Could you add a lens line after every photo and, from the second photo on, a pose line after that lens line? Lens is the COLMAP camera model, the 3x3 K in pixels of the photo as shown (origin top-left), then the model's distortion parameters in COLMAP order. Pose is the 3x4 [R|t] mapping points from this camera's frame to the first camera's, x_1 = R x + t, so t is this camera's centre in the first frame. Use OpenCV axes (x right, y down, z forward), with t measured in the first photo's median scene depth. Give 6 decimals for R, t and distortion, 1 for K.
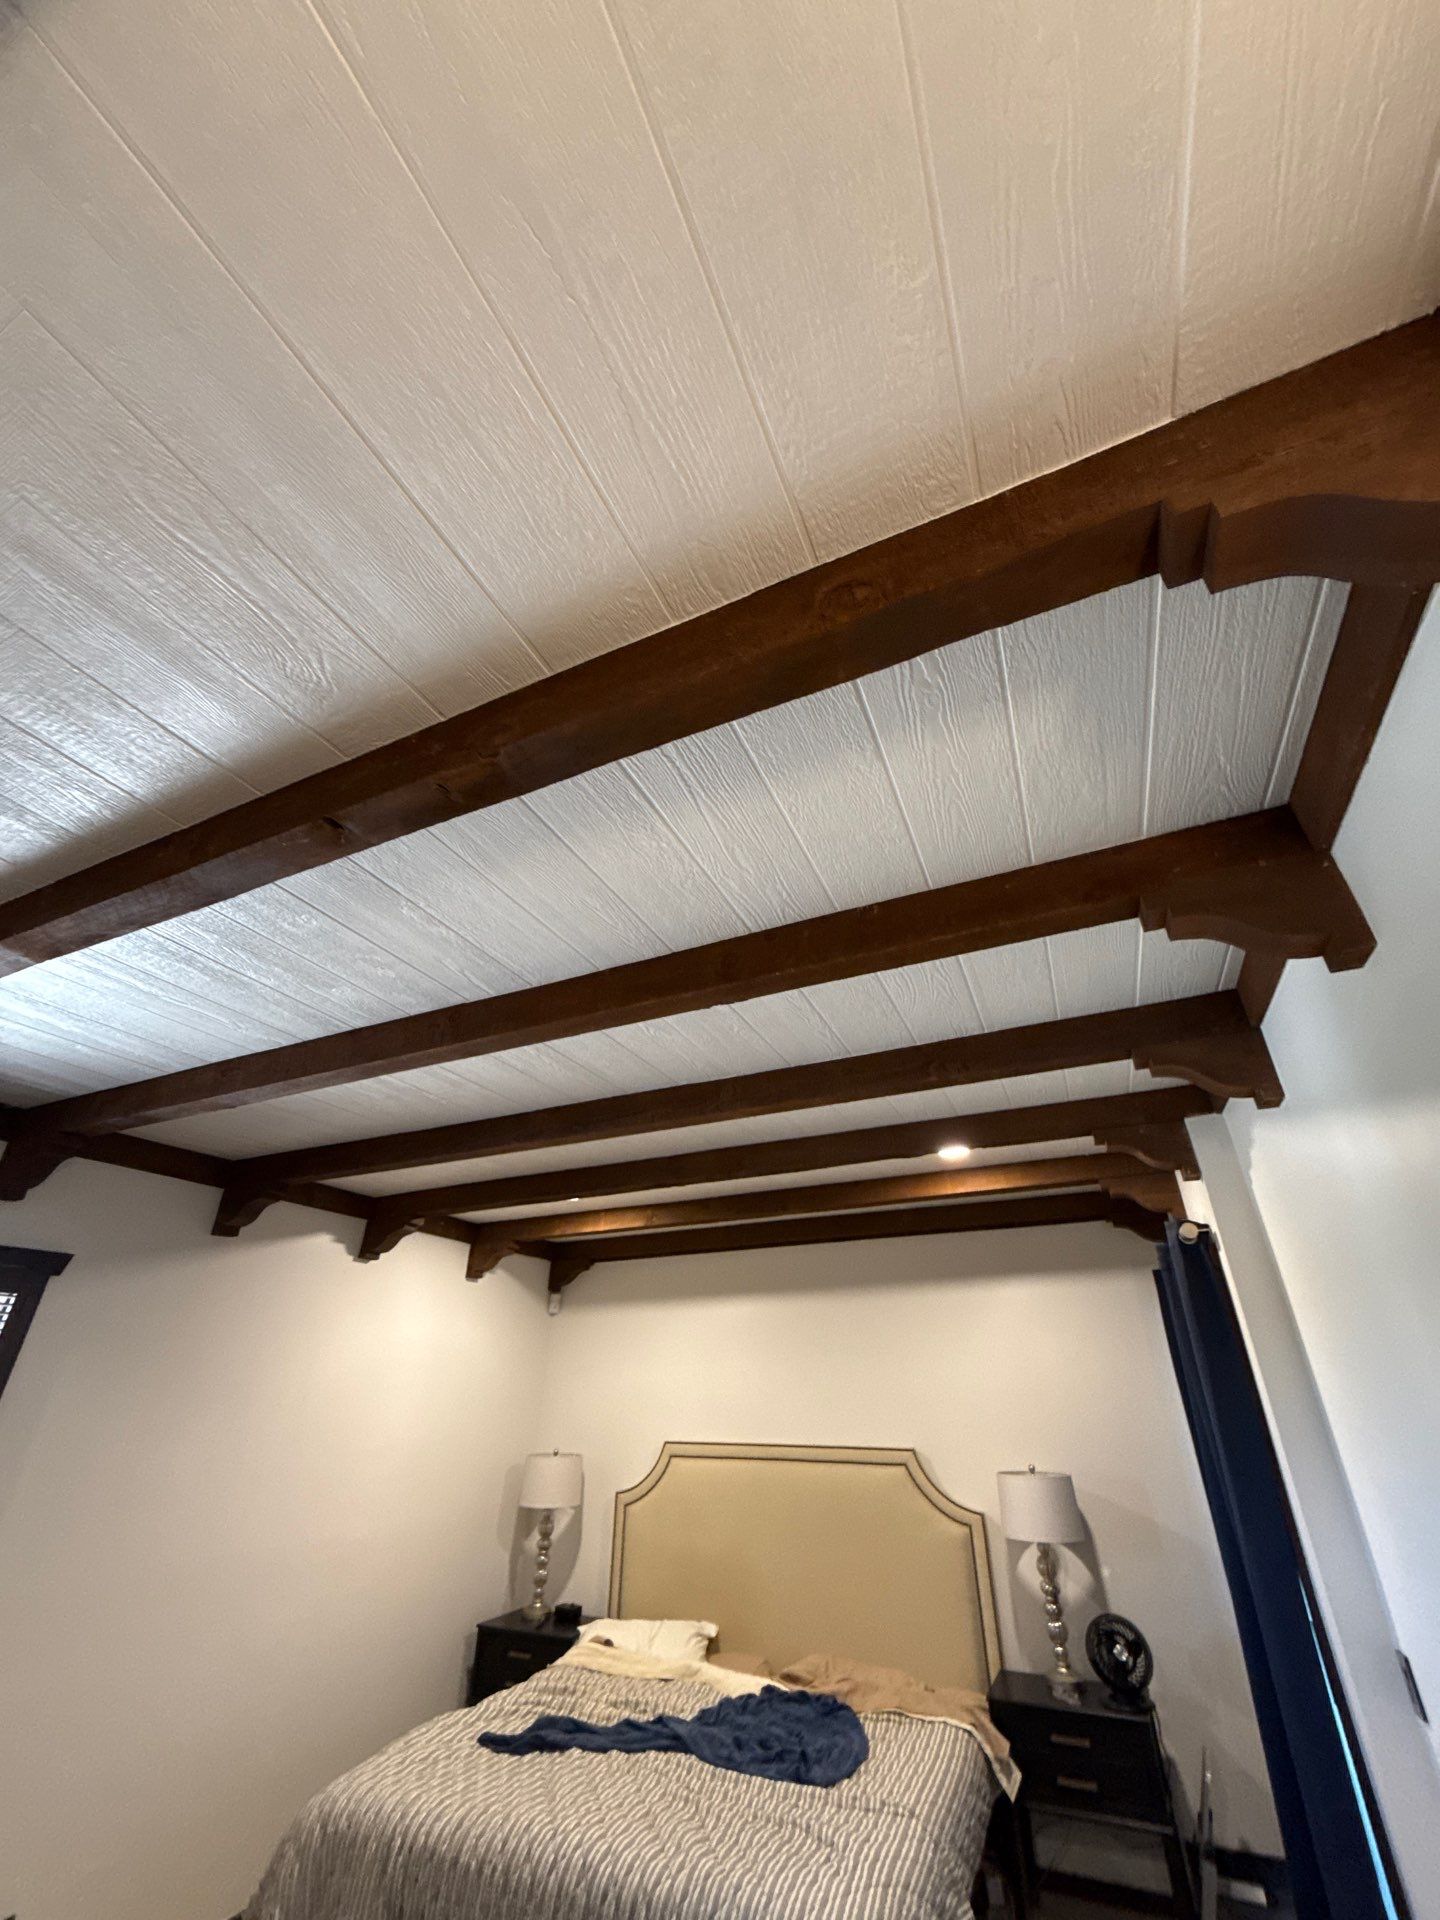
lens RADIAL K [[771.3, 0, 724.8], [0, 771.3, 966.5], [0, 0, 1]] dist [0.004846, -0.000932]
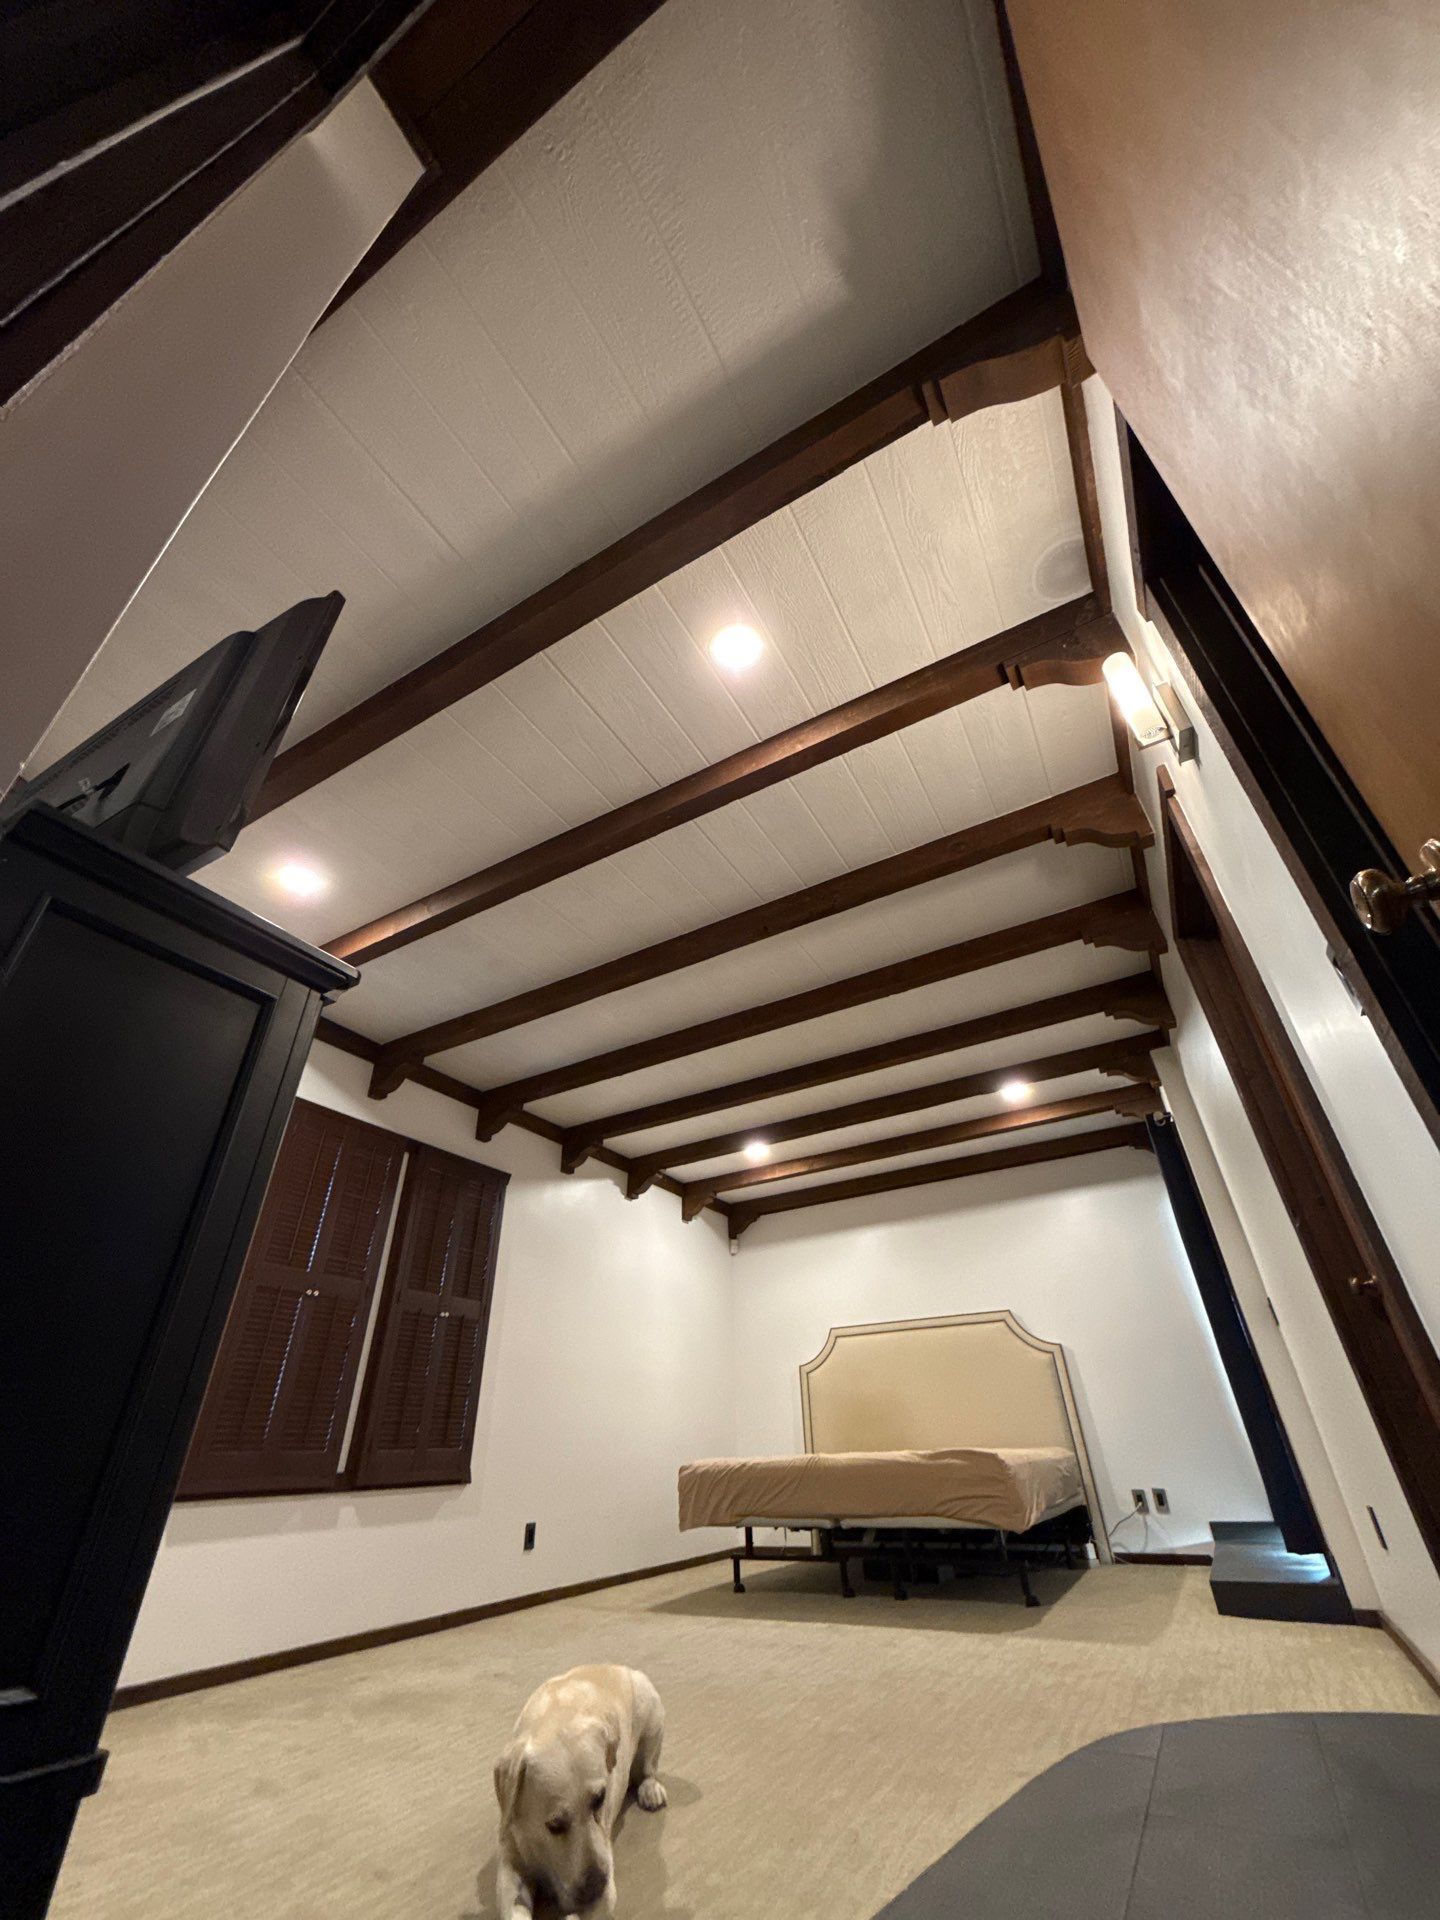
lens RADIAL K [[771.3, 0, 721.7], [0, 771.3, 965.1], [0, 0, 1]] dist [0.004846, -0.000932]
pose [[0.995244, -0.074482, -0.062787, -0.146244], [0.070274, 0.995292, -0.066751, 0.033344], [0.067463, 0.062021, 0.995792, -0.498335]]
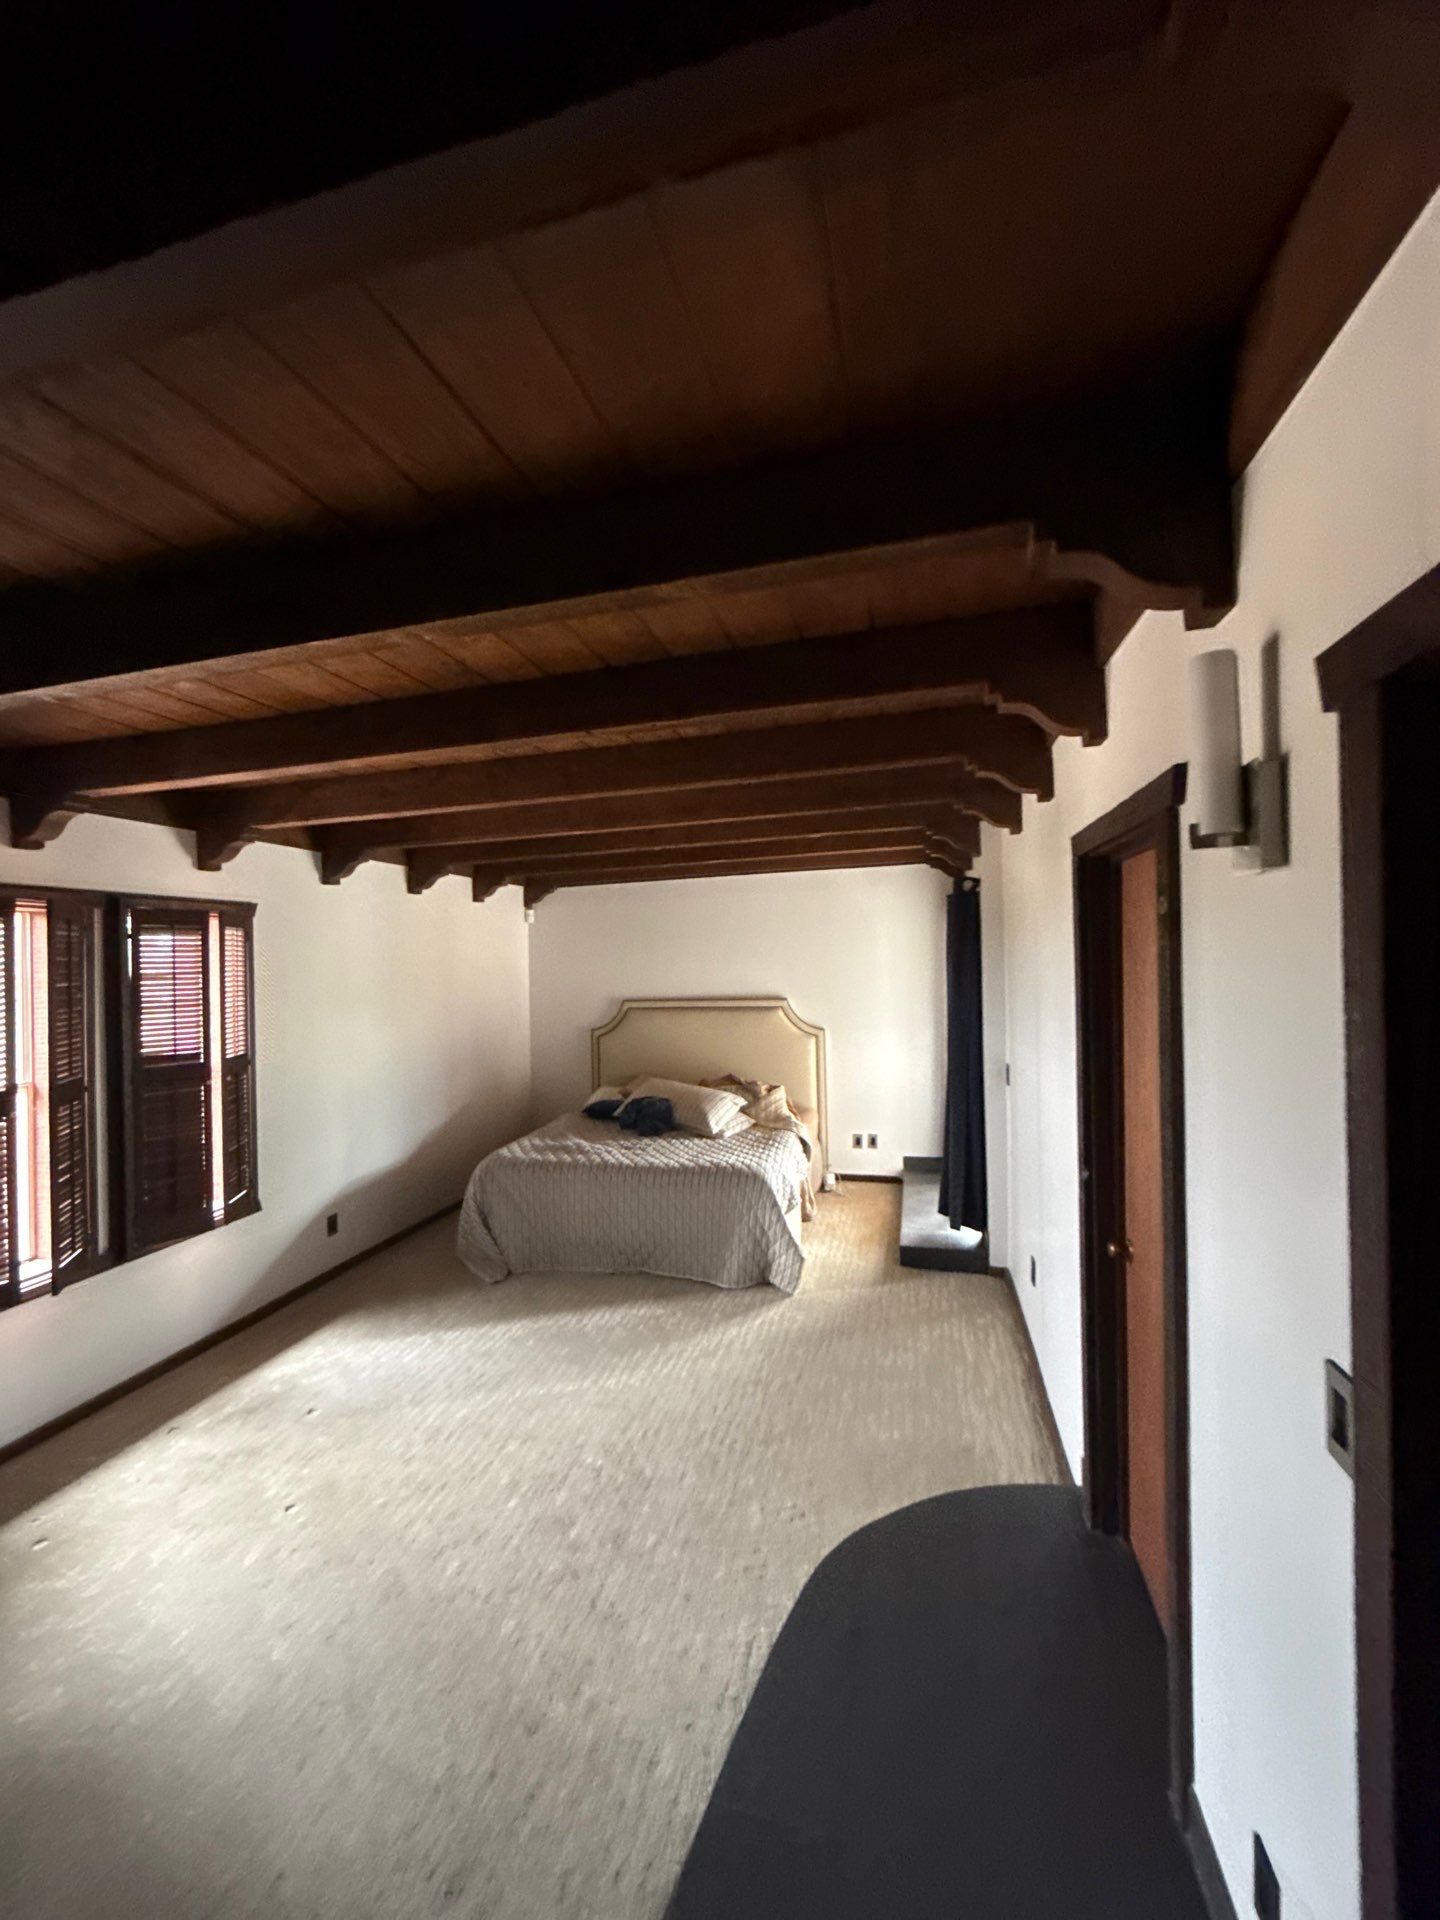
lens RADIAL K [[771.3, 0, 718.3], [0, 771.3, 962.5], [0, 0, 1]] dist [0.004846, -0.000932]
pose [[0.985466, -0.019374, 0.168766, -0.155186], [-0.065024, 0.874790, 0.480119, -0.190896], [-0.156936, -0.484115, 0.860816, -0.297251]]
